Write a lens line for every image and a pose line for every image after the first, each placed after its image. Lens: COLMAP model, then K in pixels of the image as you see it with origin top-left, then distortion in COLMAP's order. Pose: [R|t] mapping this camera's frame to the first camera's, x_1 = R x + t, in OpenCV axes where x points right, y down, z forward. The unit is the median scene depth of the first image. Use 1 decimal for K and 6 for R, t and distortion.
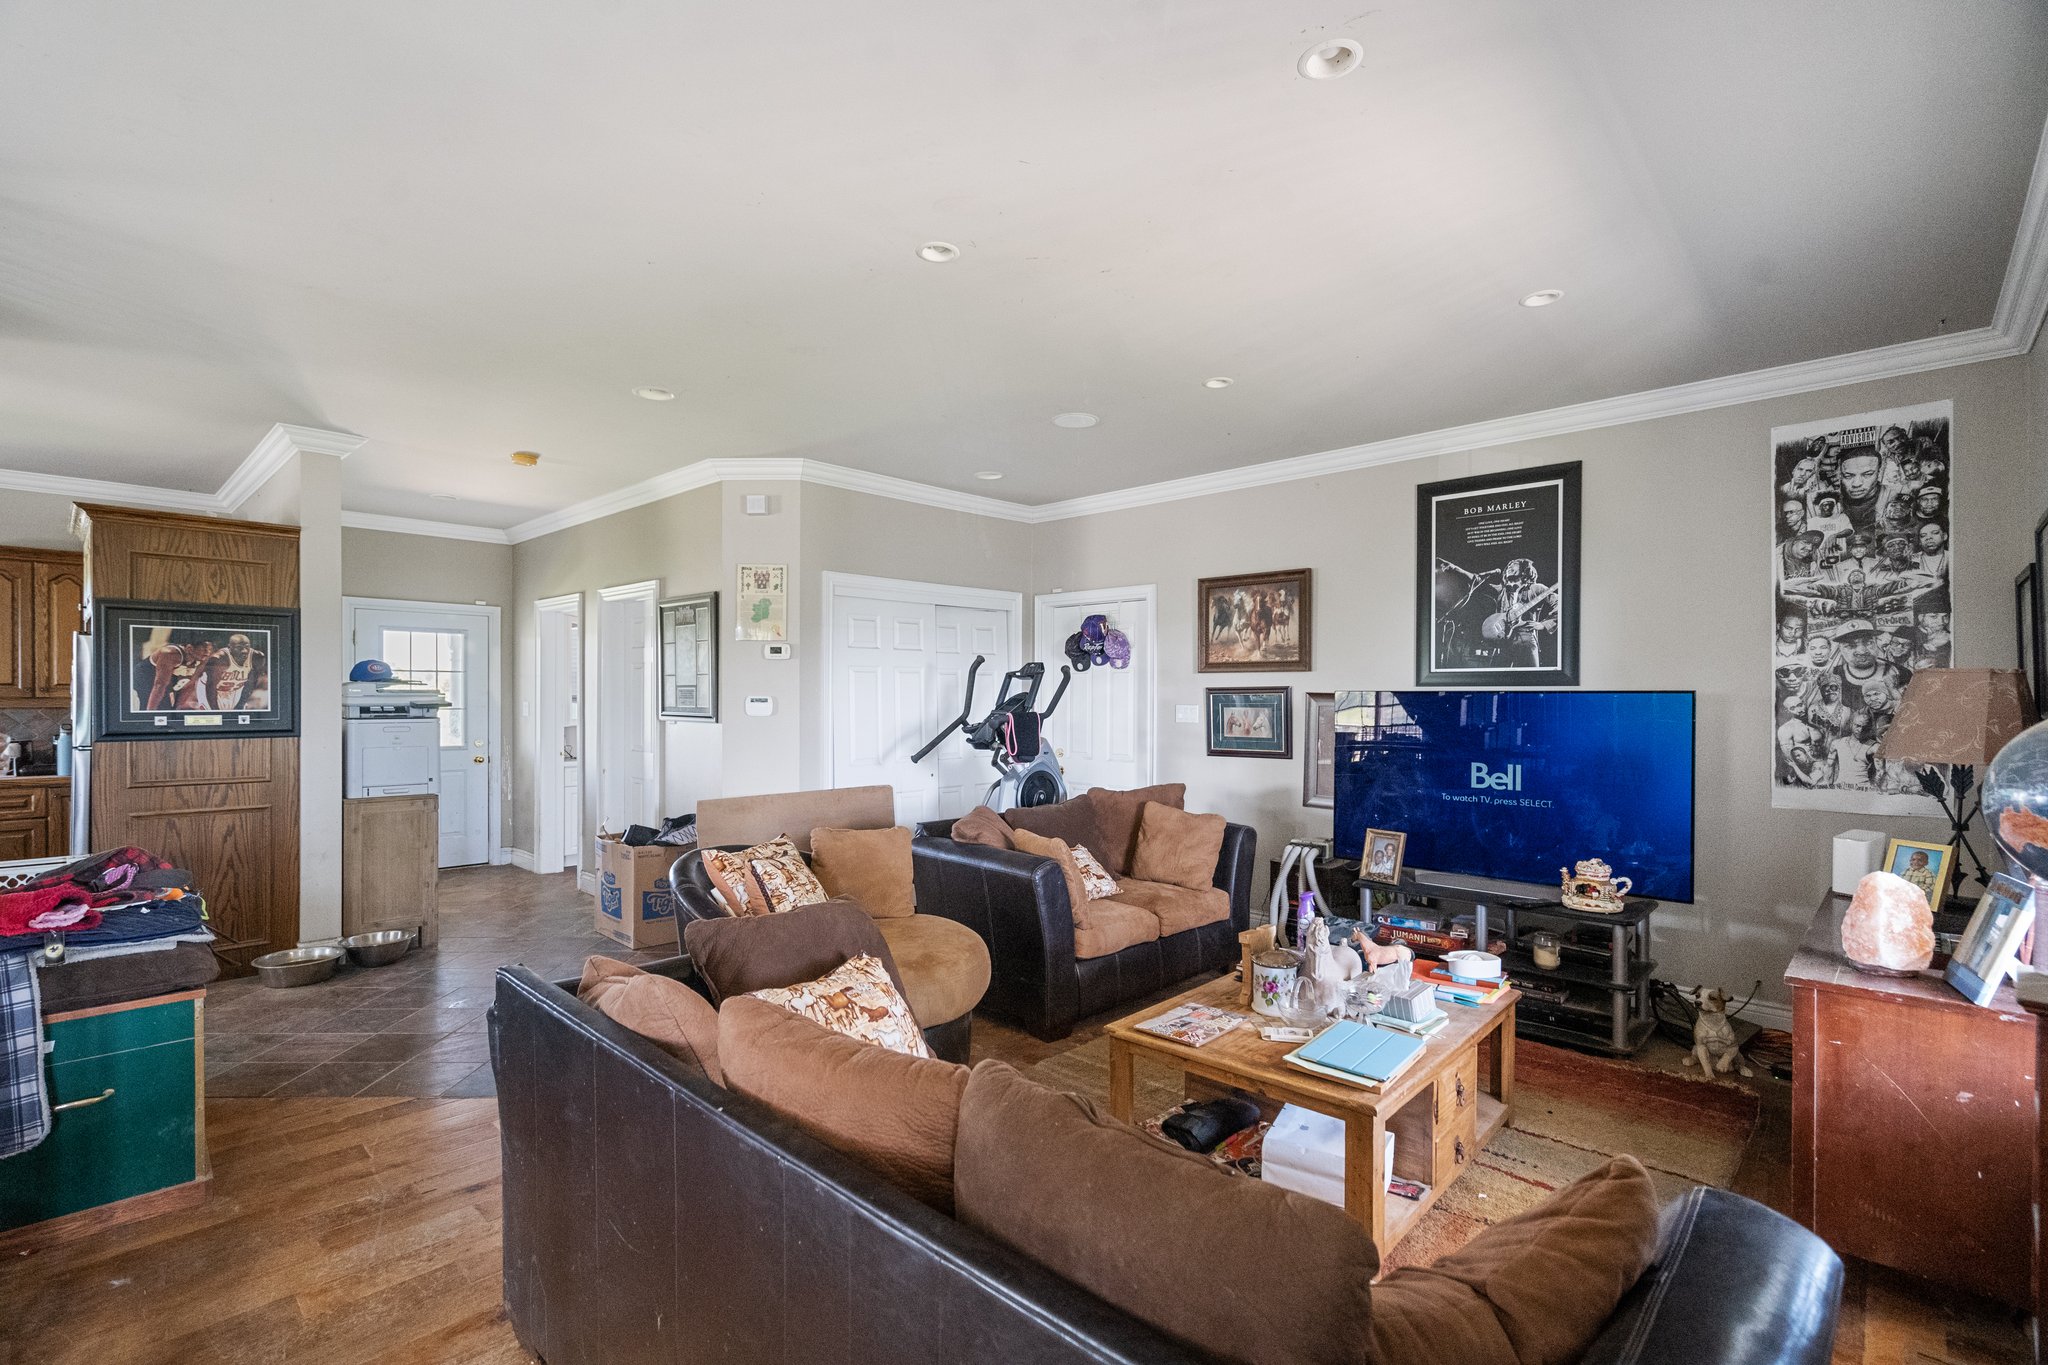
lens RADIAL K [[928.2, 0, 1009.4], [0, 928.2, 703.8], [0, 0, 1]] dist [-0.011187, 0.005758]
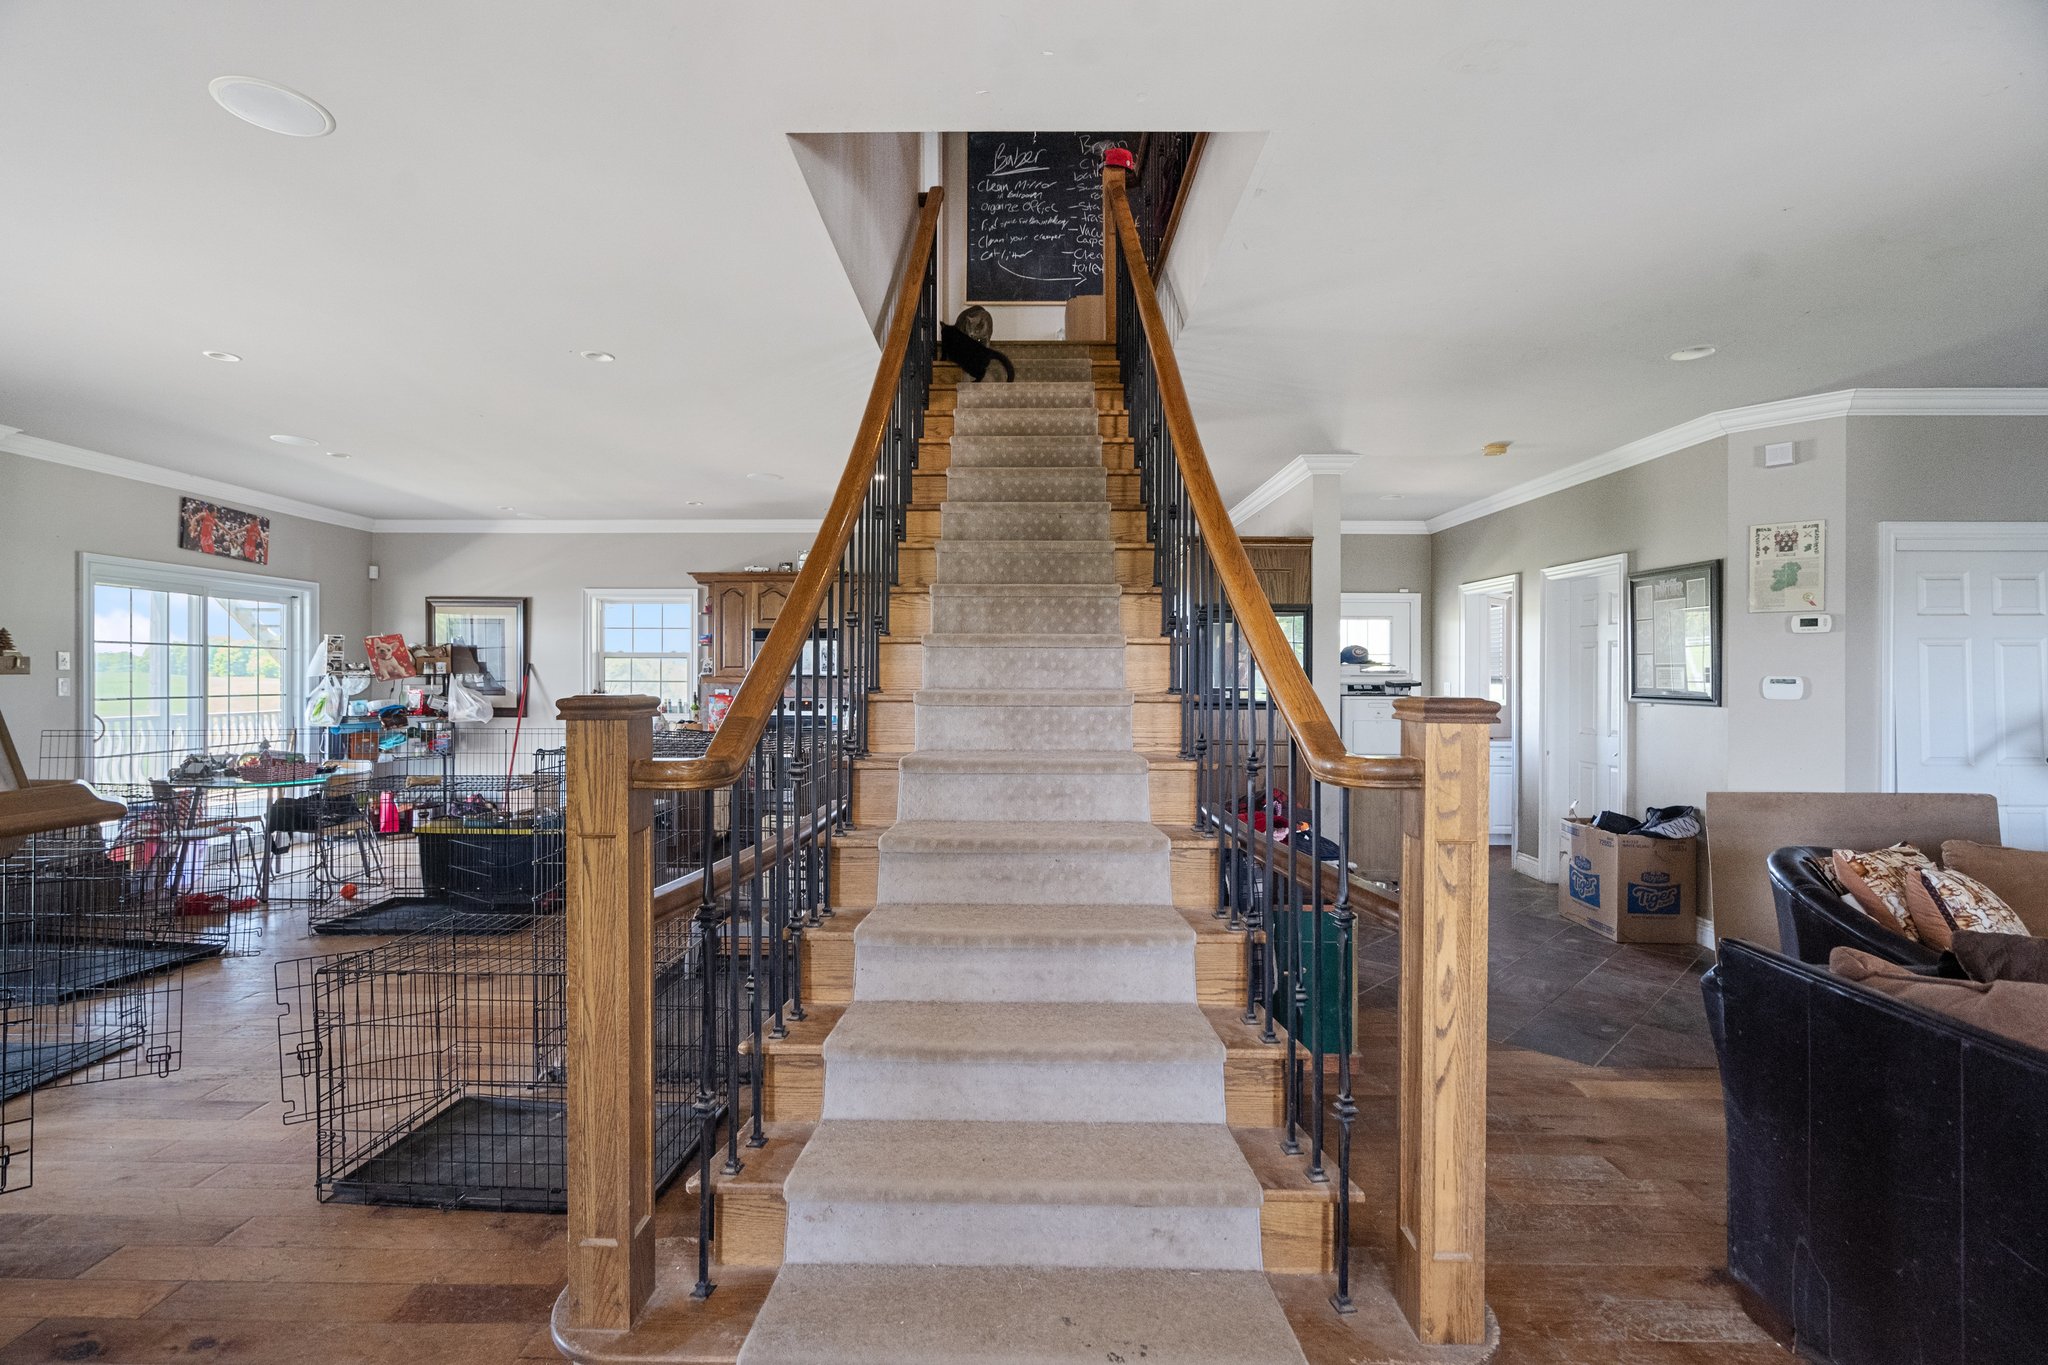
lens RADIAL K [[928.2, 0, 1007.8], [0, 928.2, 674.2], [0, 0, 1]] dist [-0.011187, 0.005758]
pose [[0.679342, -0.001245, -0.733820, -0.150145], [-0.007409, 0.999936, -0.008555, 0.002577], [0.733784, 0.011249, 0.679290, -0.125411]]
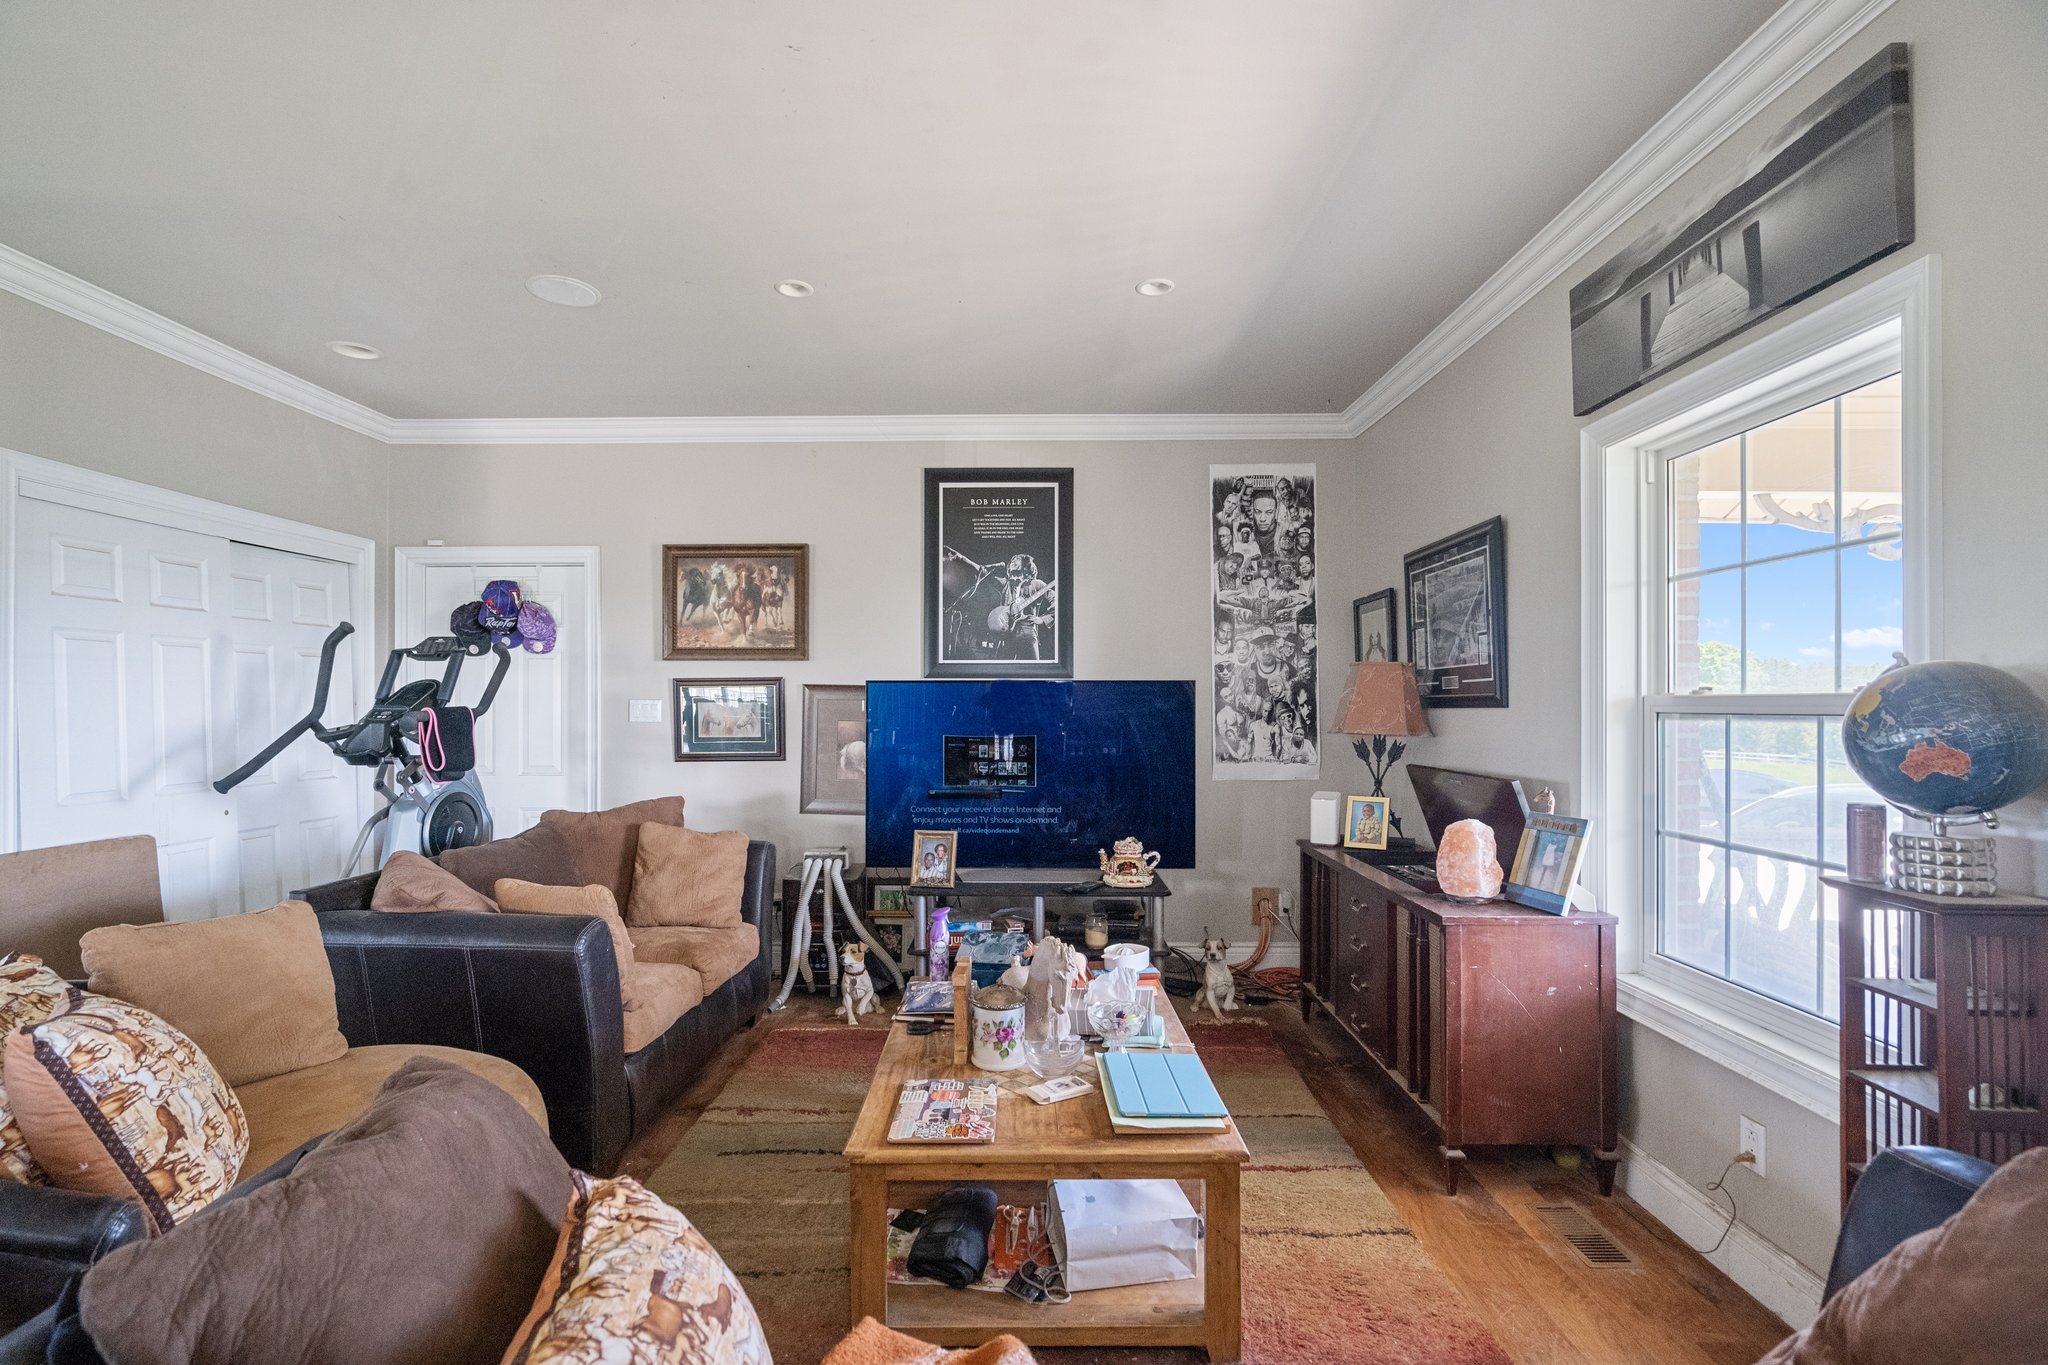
lens RADIAL K [[928.2, 0, 1011.2], [0, 928.2, 705.1], [0, 0, 1]] dist [-0.011187, 0.005758]
pose [[0.731874, -0.001887, 0.681437, -0.158130], [0.007877, 0.999953, -0.005691, 0.016354], [-0.681395, 0.009533, 0.731854, 0.250396]]
